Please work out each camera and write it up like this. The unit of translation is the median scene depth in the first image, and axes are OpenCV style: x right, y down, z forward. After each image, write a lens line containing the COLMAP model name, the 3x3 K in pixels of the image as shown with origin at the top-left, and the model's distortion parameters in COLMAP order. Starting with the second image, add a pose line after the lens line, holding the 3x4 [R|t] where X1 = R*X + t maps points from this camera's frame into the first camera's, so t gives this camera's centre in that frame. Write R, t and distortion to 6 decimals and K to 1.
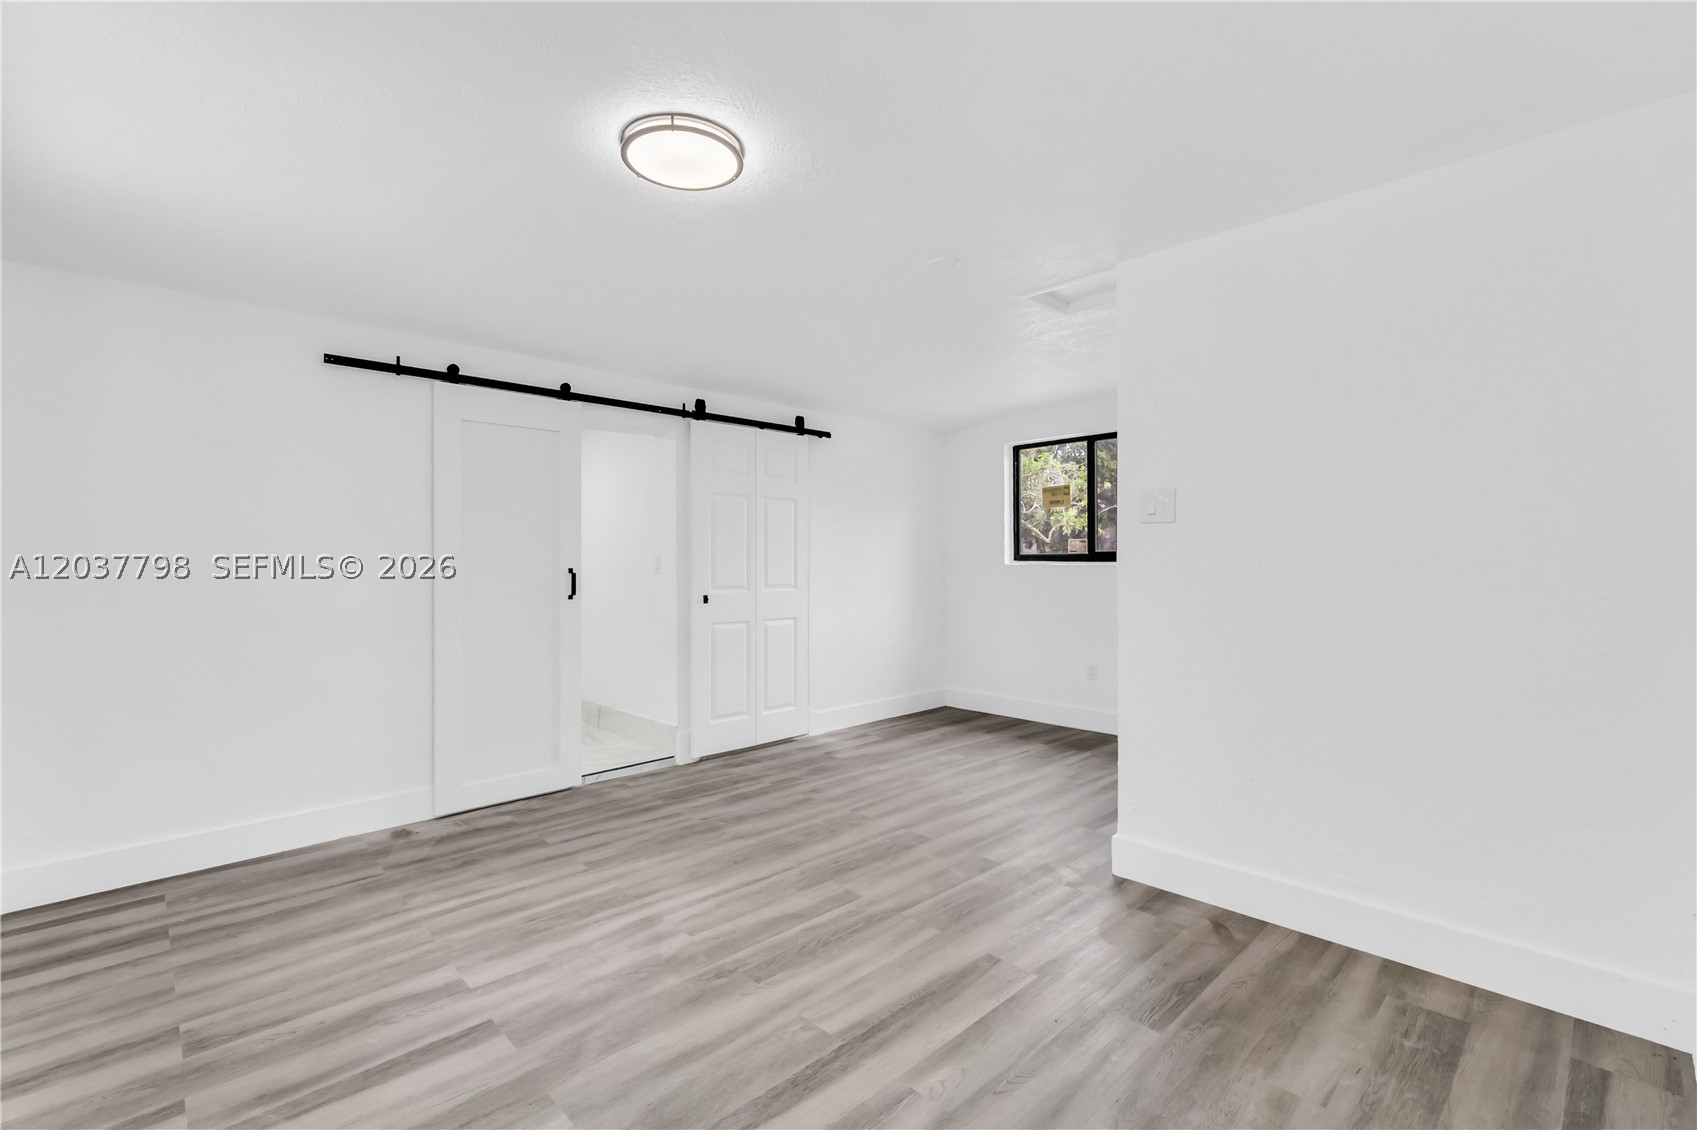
lens RADIAL K [[757.0, 0, 845.3], [0, 757.0, 538.8], [0, 0, 1]] dist [0.000129, -0.000009]
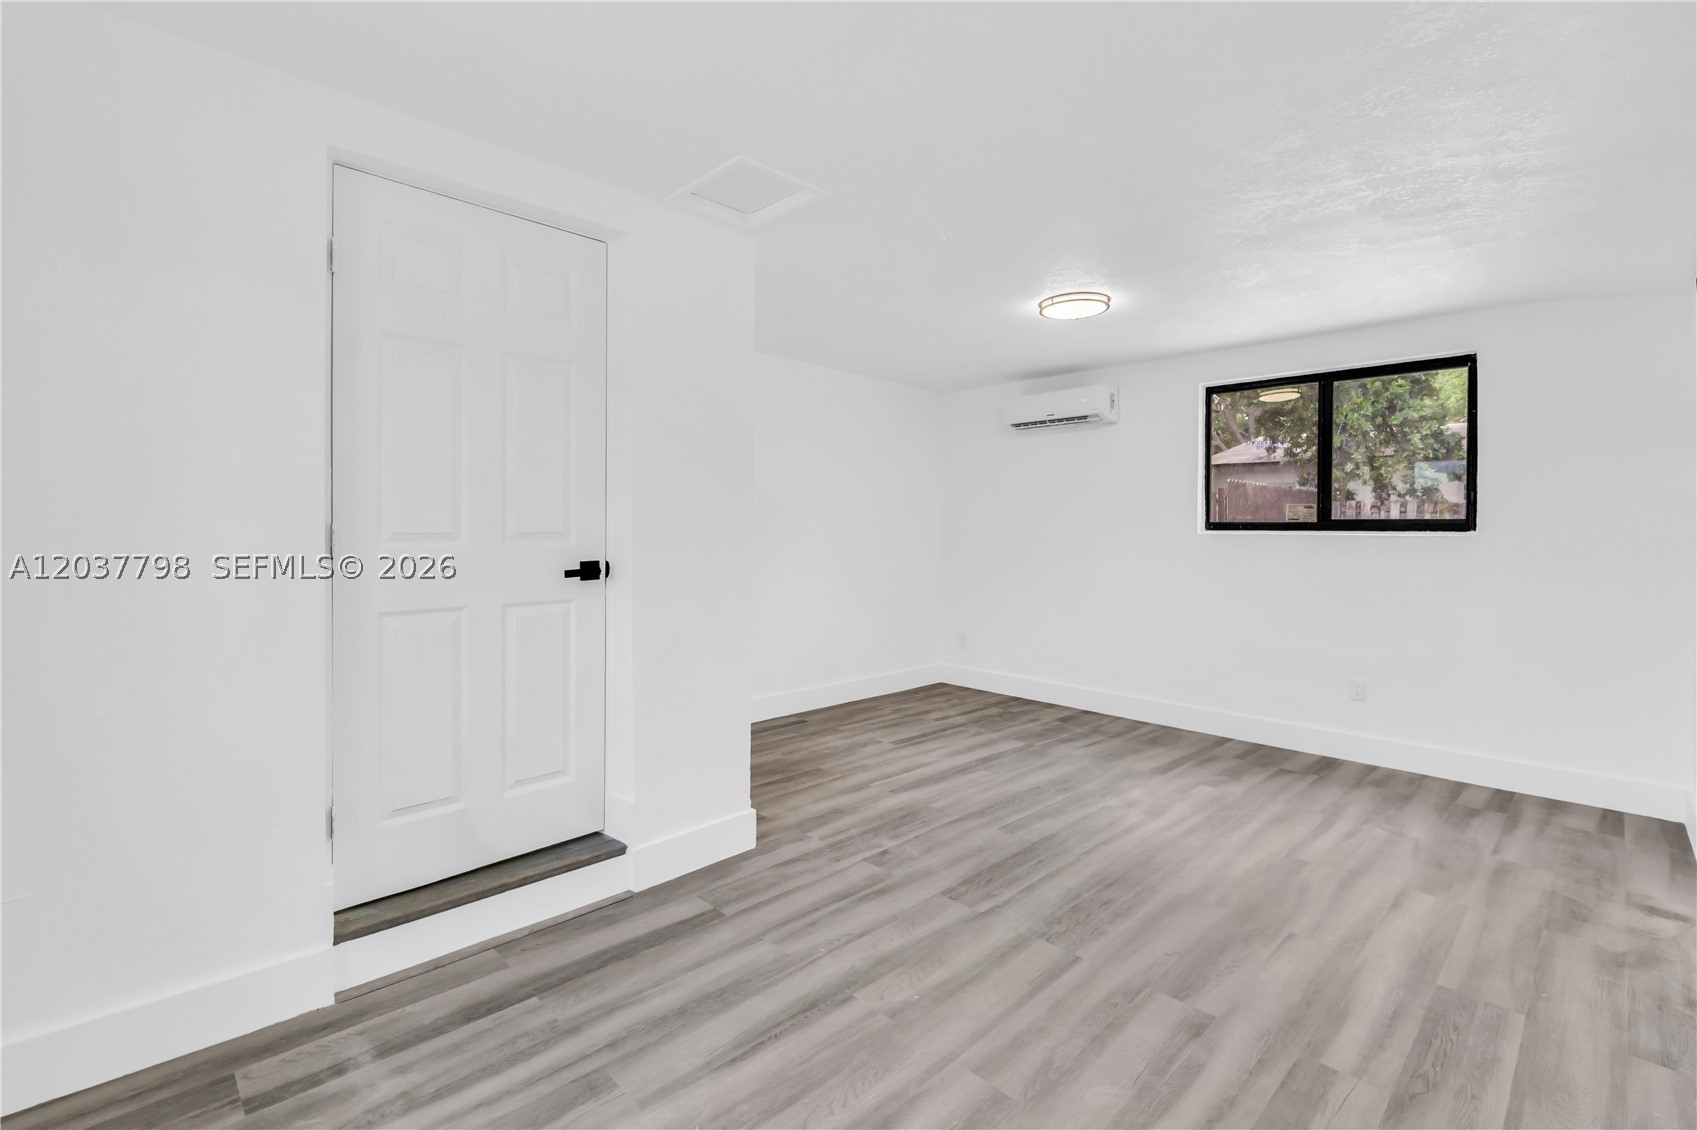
lens RADIAL K [[757.0, 0, 845.3], [0, 757.0, 538.8], [0, 0, 1]] dist [0.000129, -0.000009]
pose [[-0.999807, -0.006703, -0.018463, 0.301894], [-0.006372, 0.999819, -0.017945, 0.063045], [0.018580, -0.017823, -0.999668, 2.361347]]
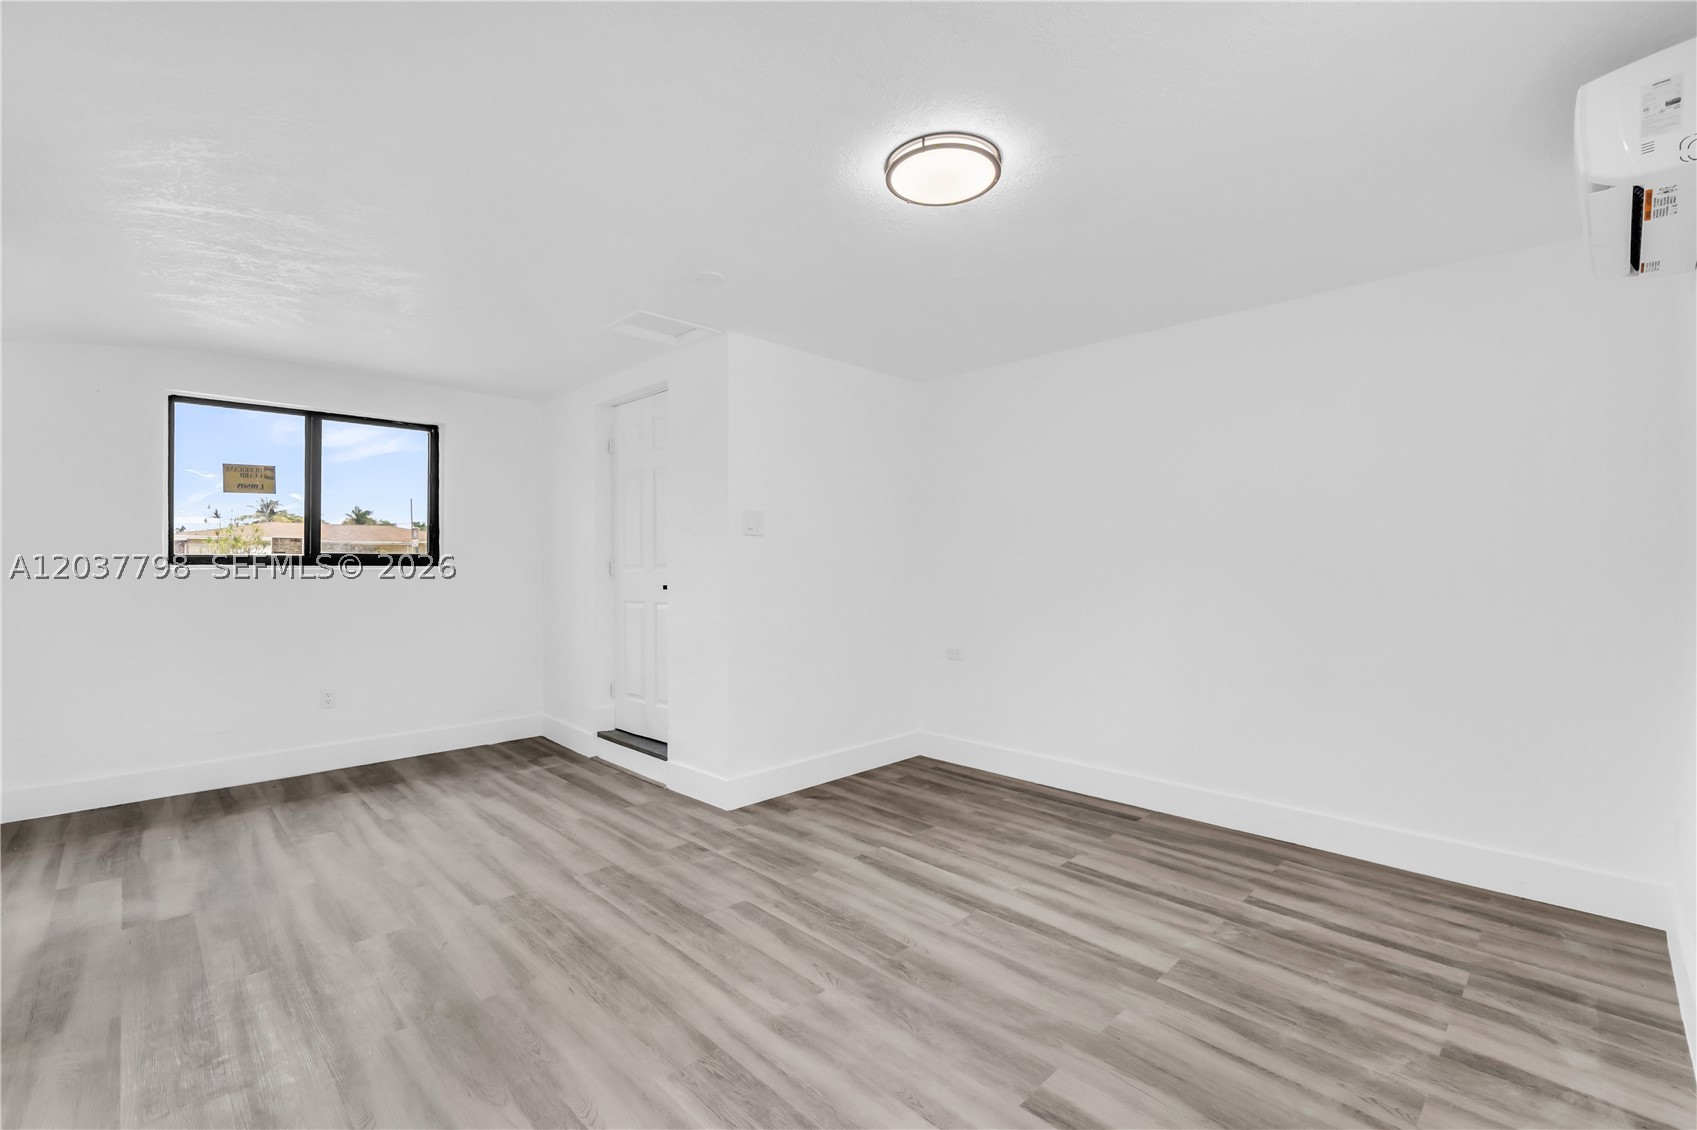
lens RADIAL K [[741.6, 0, 824.5], [0, 741.6, 553.2], [0, 0, 1]] dist [-0.000048, 0.000668]
pose [[-0.004162, 0.020418, 0.999783, -1.056919], [-0.028140, 0.999393, -0.020527, 0.038220], [-0.999595, -0.028219, -0.003585, 1.005556]]
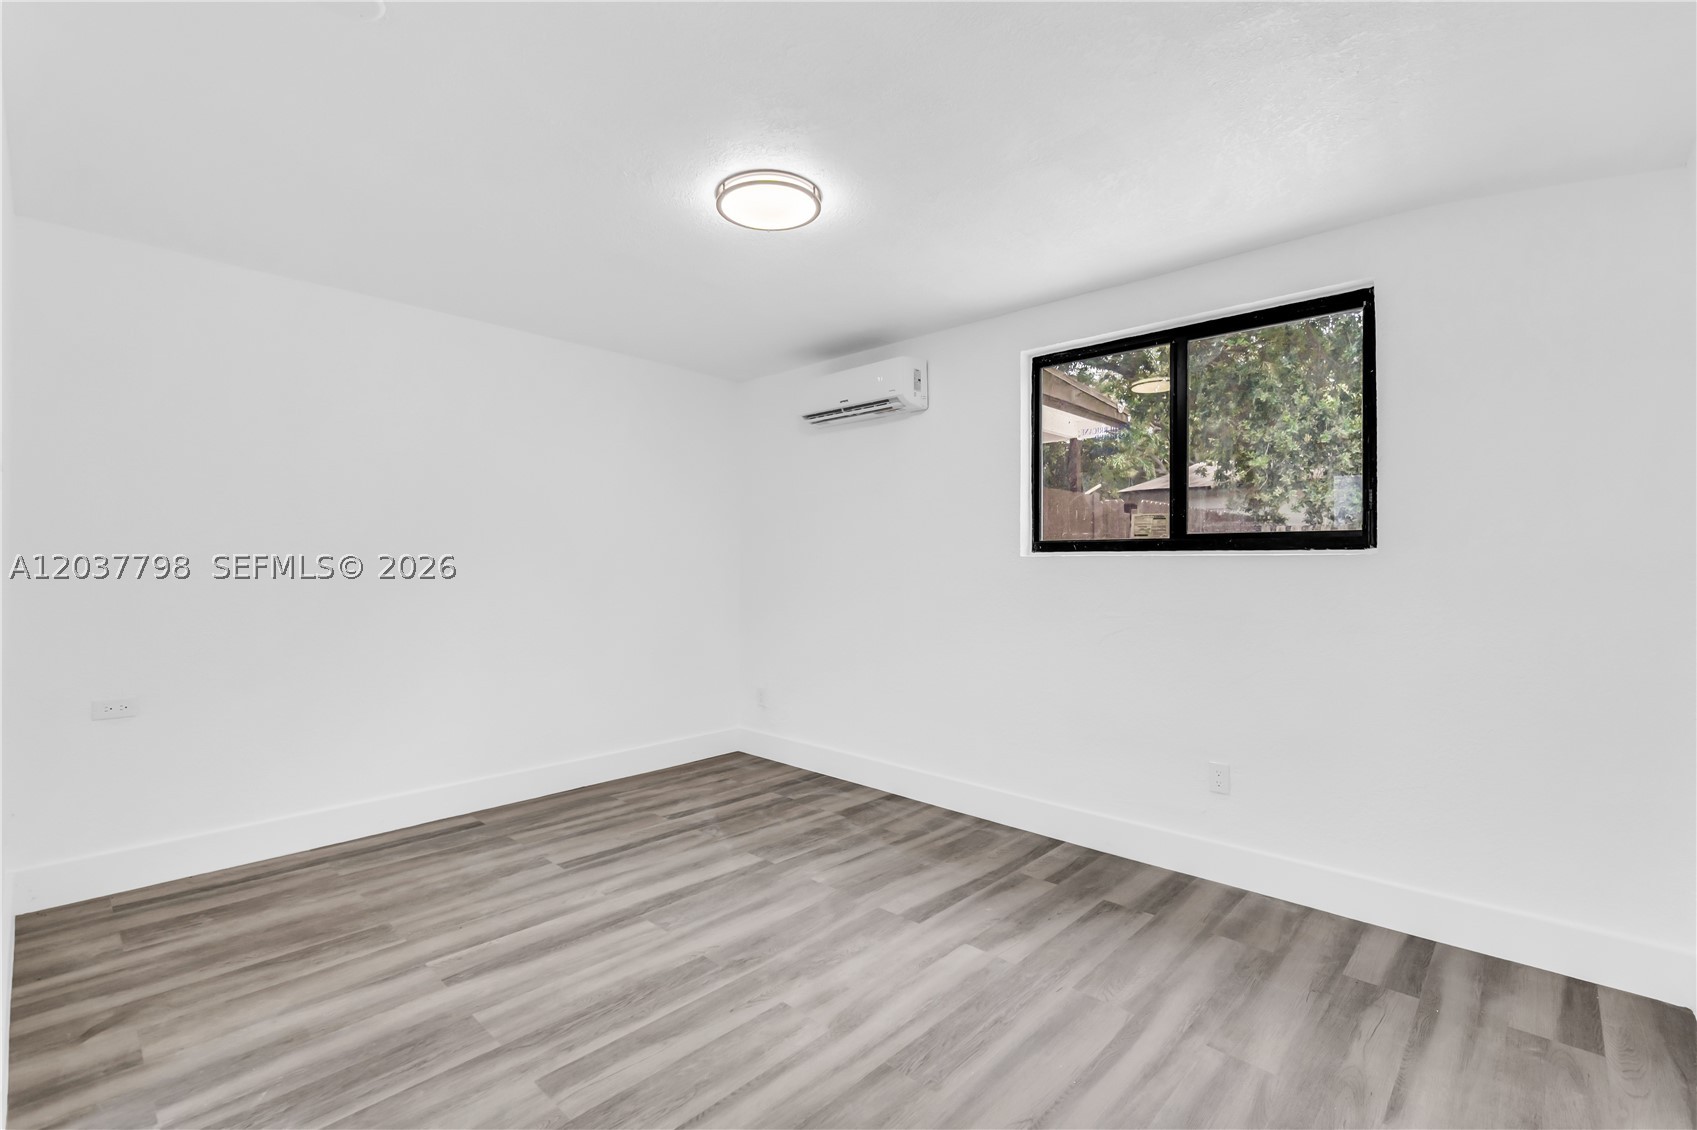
lens RADIAL K [[752.8, 0, 848.5], [0, 752.8, 565.0], [0, 0, 1]] dist [-0.003008, 0.000062]
pose [[-0.997906, -0.000495, -0.064679, -0.219990], [0.001182, 0.999664, -0.025894, 0.061118], [0.064670, -0.025917, -0.997570, 1.827308]]
